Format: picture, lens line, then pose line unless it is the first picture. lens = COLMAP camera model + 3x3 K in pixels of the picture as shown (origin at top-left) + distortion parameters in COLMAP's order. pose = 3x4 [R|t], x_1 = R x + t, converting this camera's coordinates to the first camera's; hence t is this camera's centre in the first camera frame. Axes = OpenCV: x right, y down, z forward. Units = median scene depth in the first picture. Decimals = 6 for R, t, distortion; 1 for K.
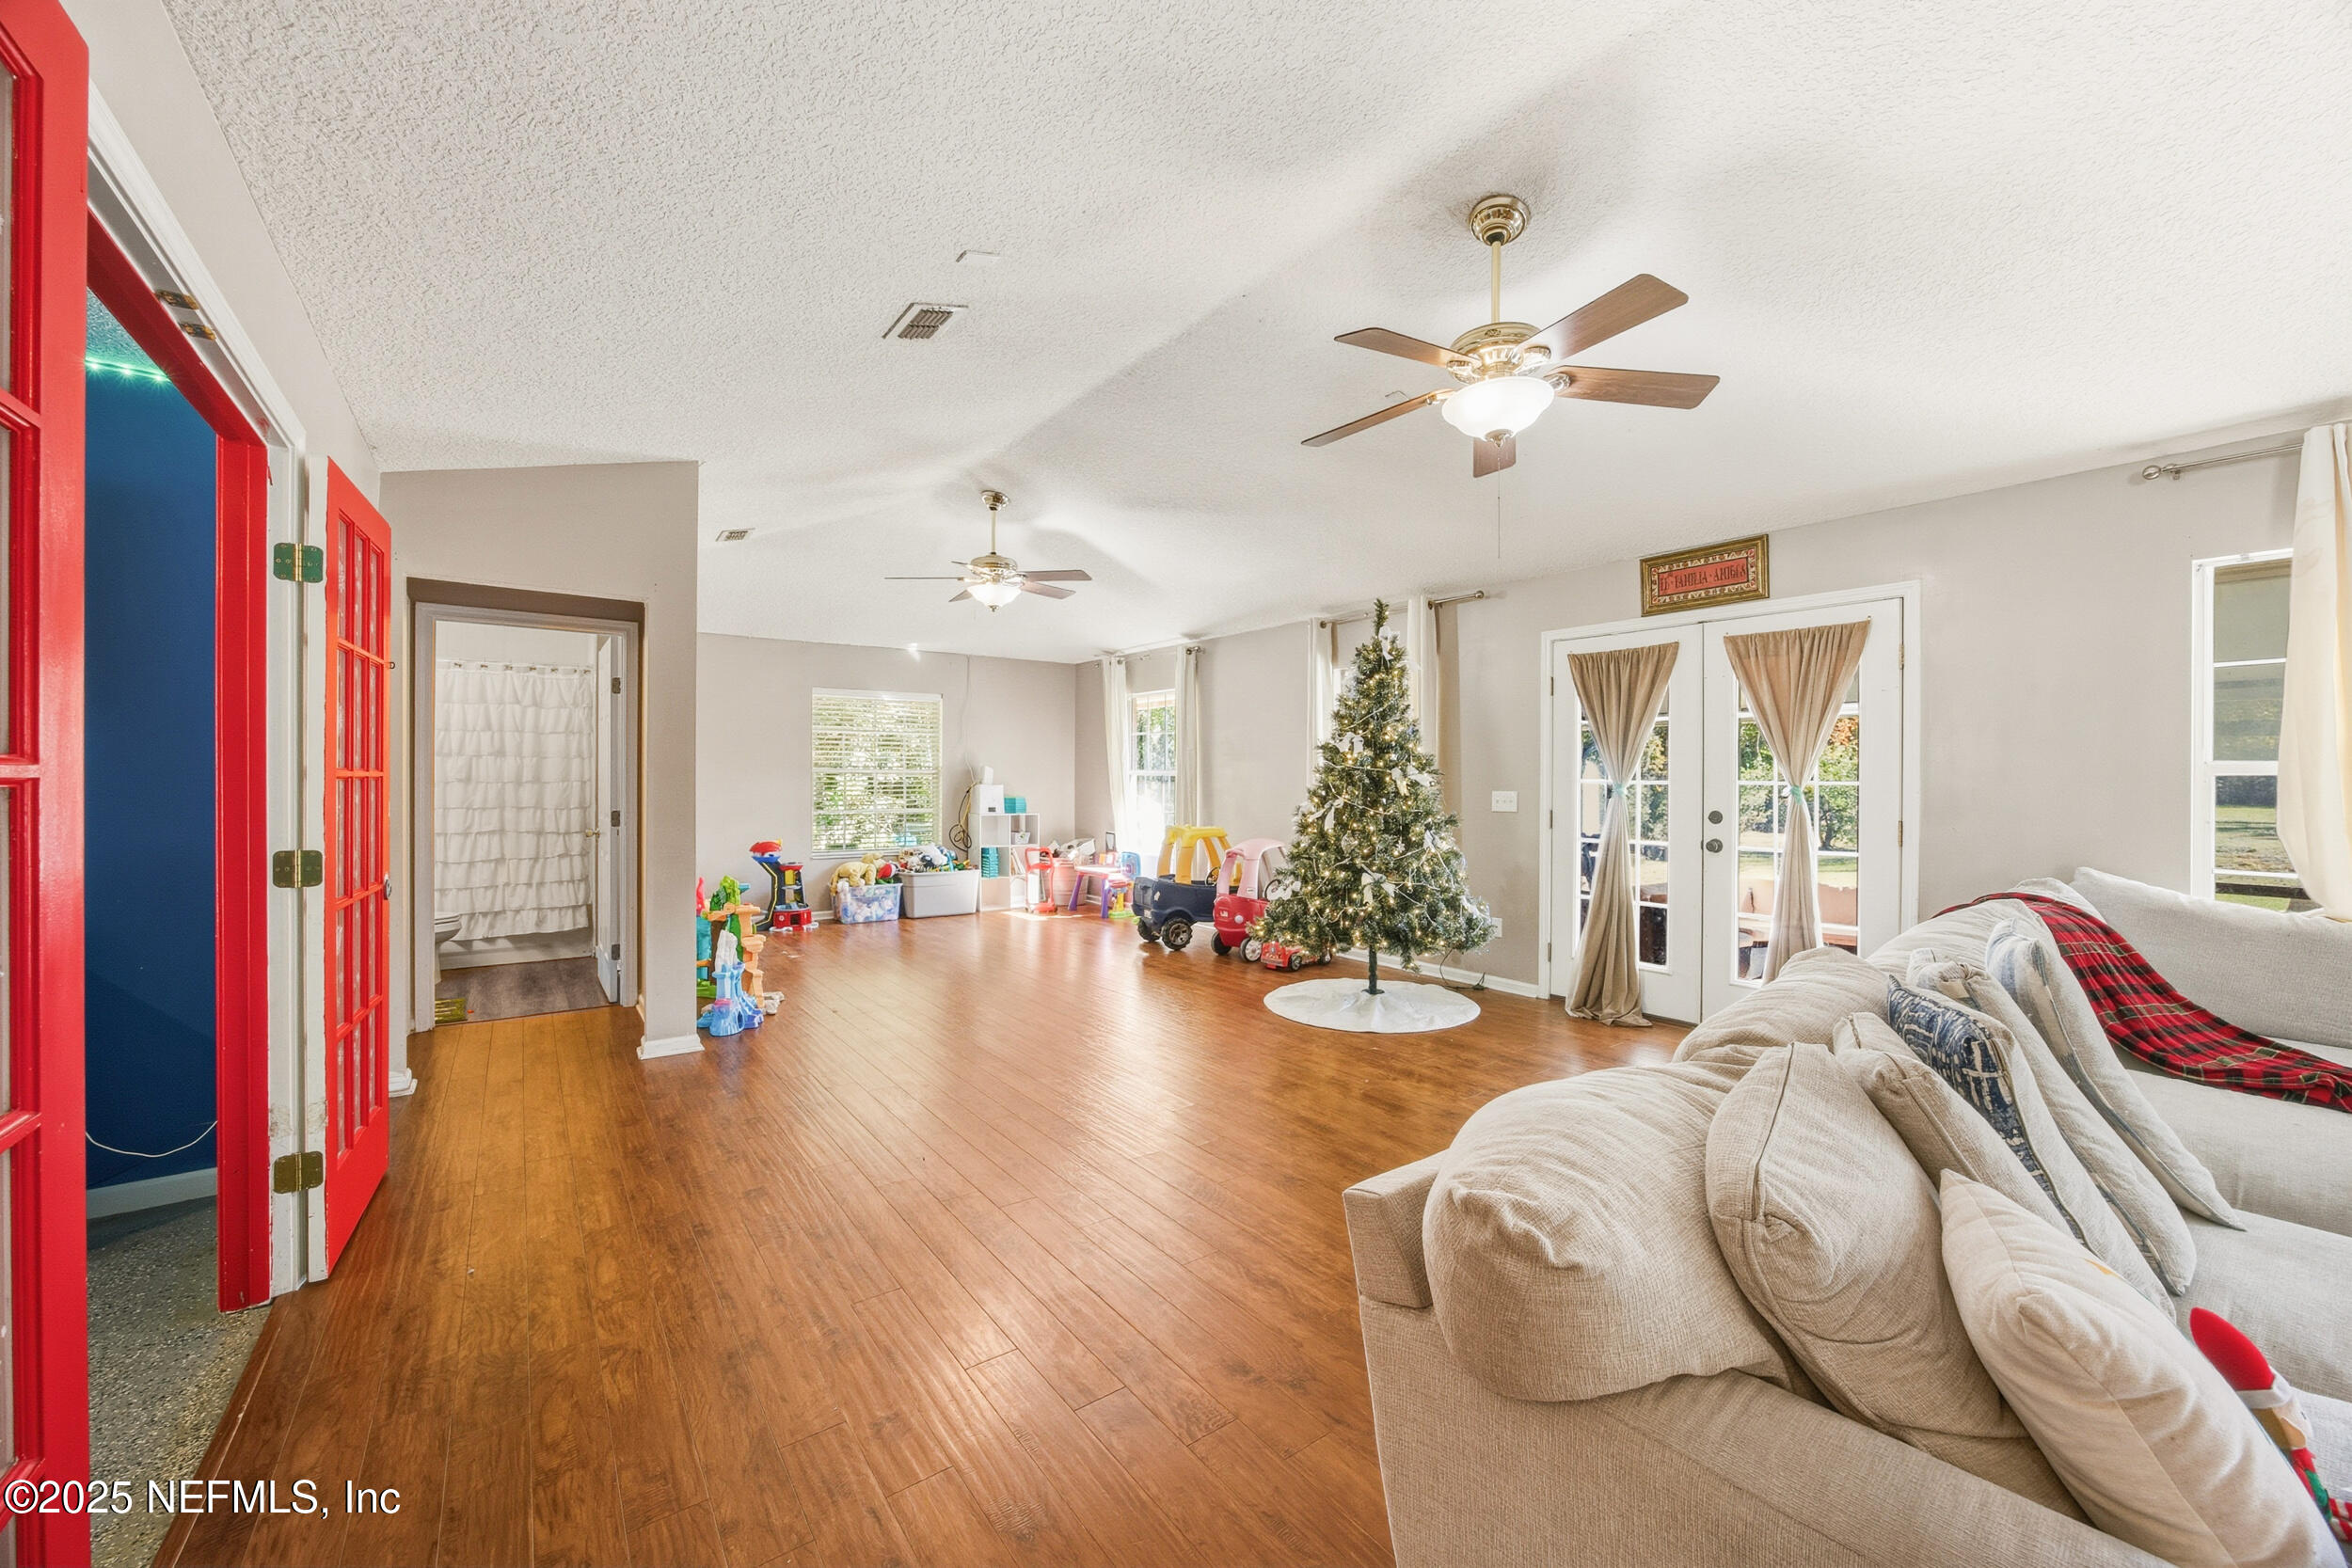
lens RADIAL K [[906.7, 0, 1183.6], [0, 906.7, 776.8], [0, 0, 1]] dist [-0.021620, 0.005281]
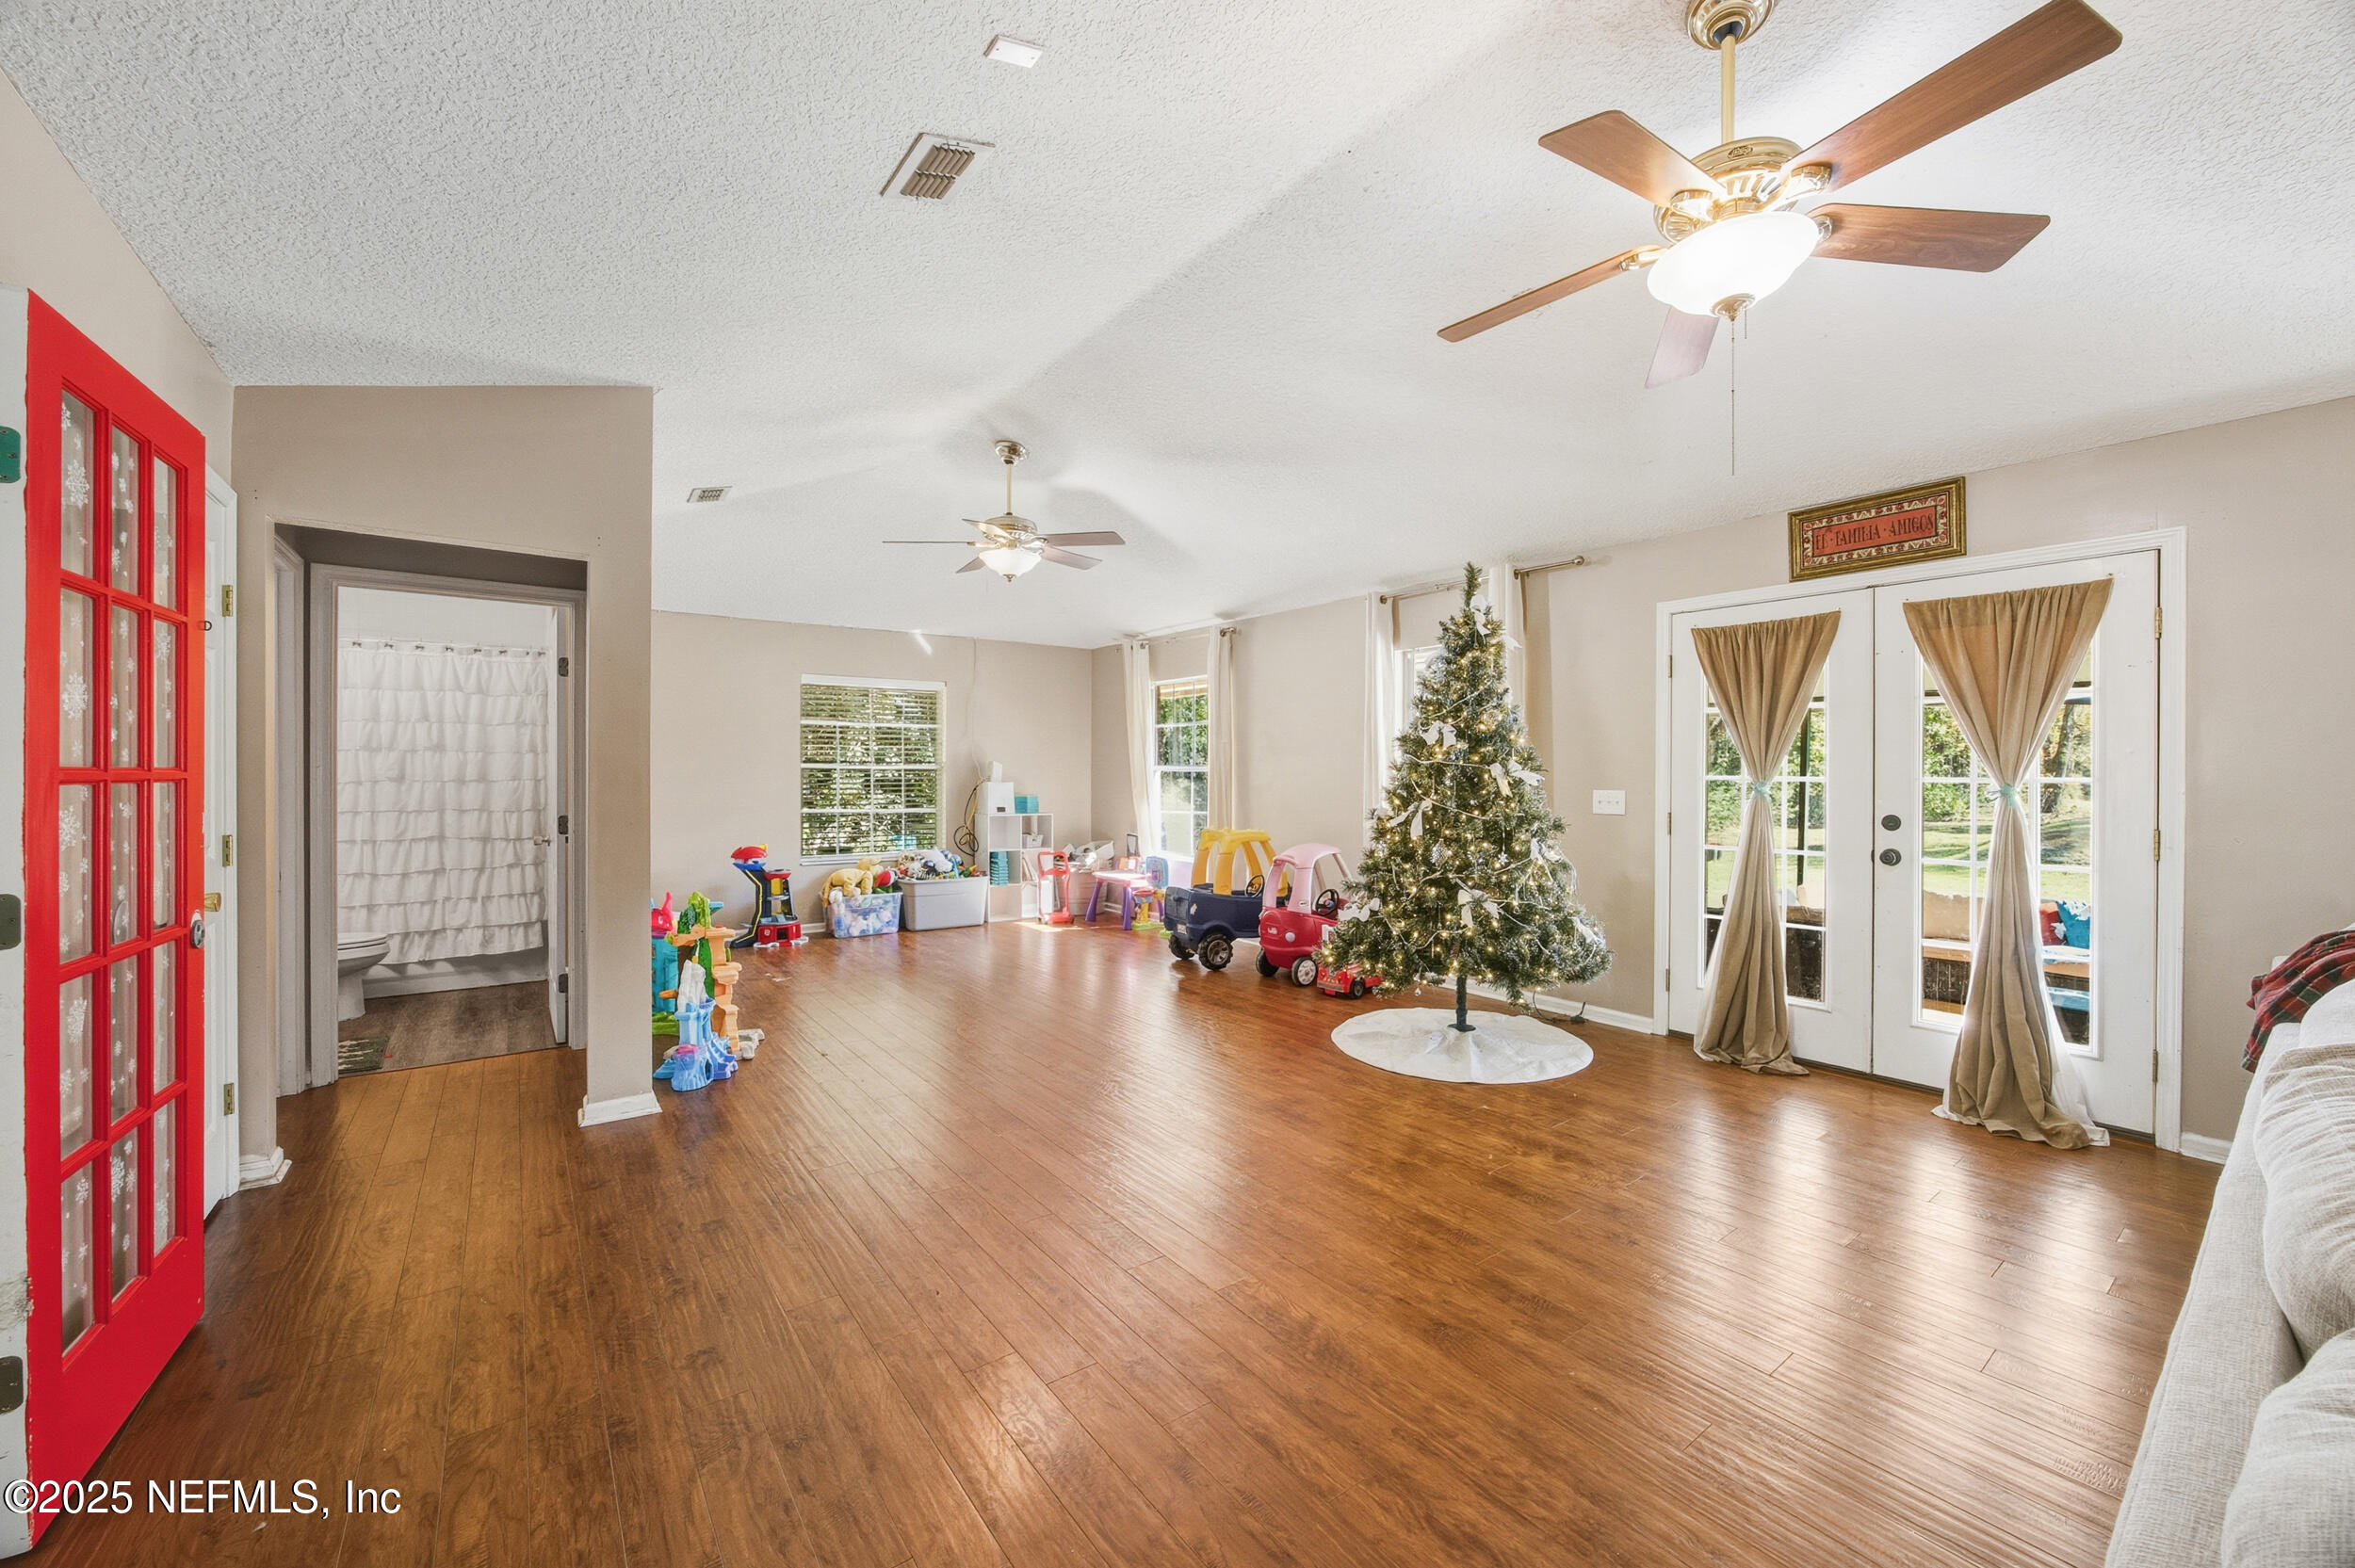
lens RADIAL K [[912.1, 0, 1184.7], [0, 912.1, 772.3], [0, 0, 1]] dist [-0.022887, 0.004797]
pose [[0.999997, -0.001477, 0.001901, -0.054057], [0.001475, 0.999999, 0.000775, -0.002550], [-0.001902, -0.000772, 0.999998, 0.161690]]
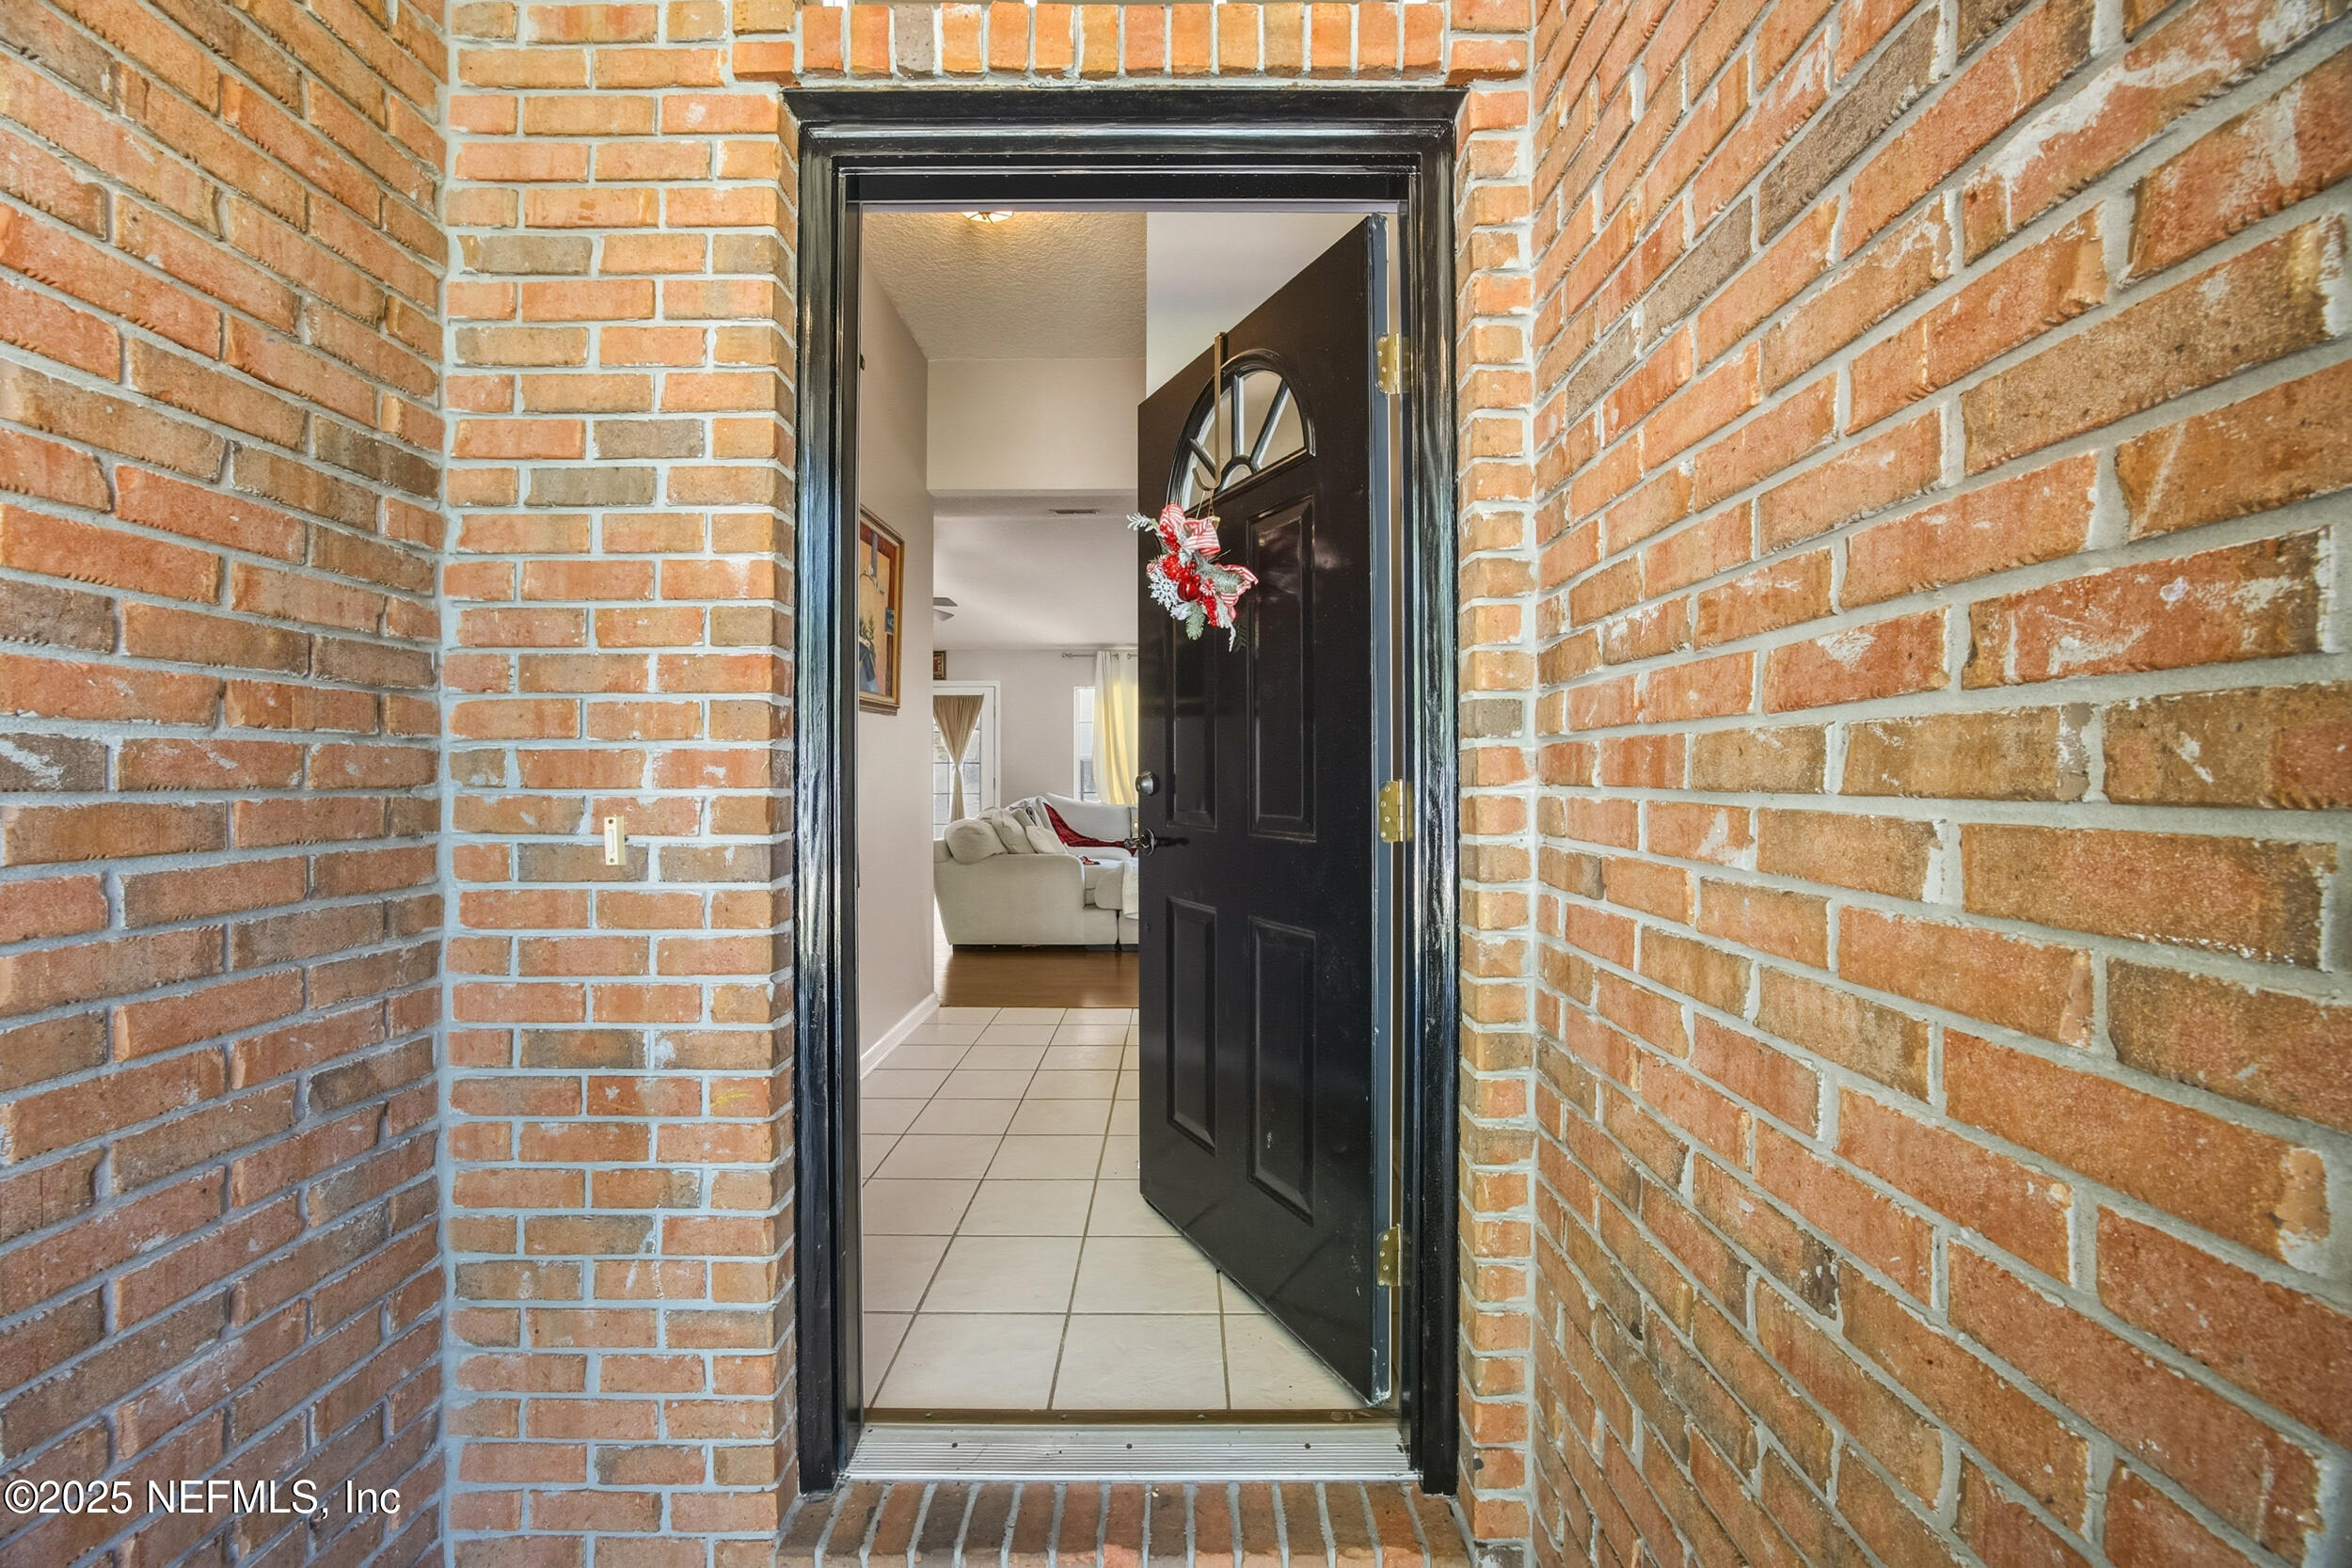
lens RADIAL K [[906.7, 0, 1183.6], [0, 906.7, 776.8], [0, 0, 1]] dist [-0.021620, 0.005281]
pose [[0.592764, -0.001691, 0.805375, -0.742873], [0.002566, 0.999997, 0.000211, 0.042094], [-0.805372, 0.001942, 0.592766, -0.745359]]
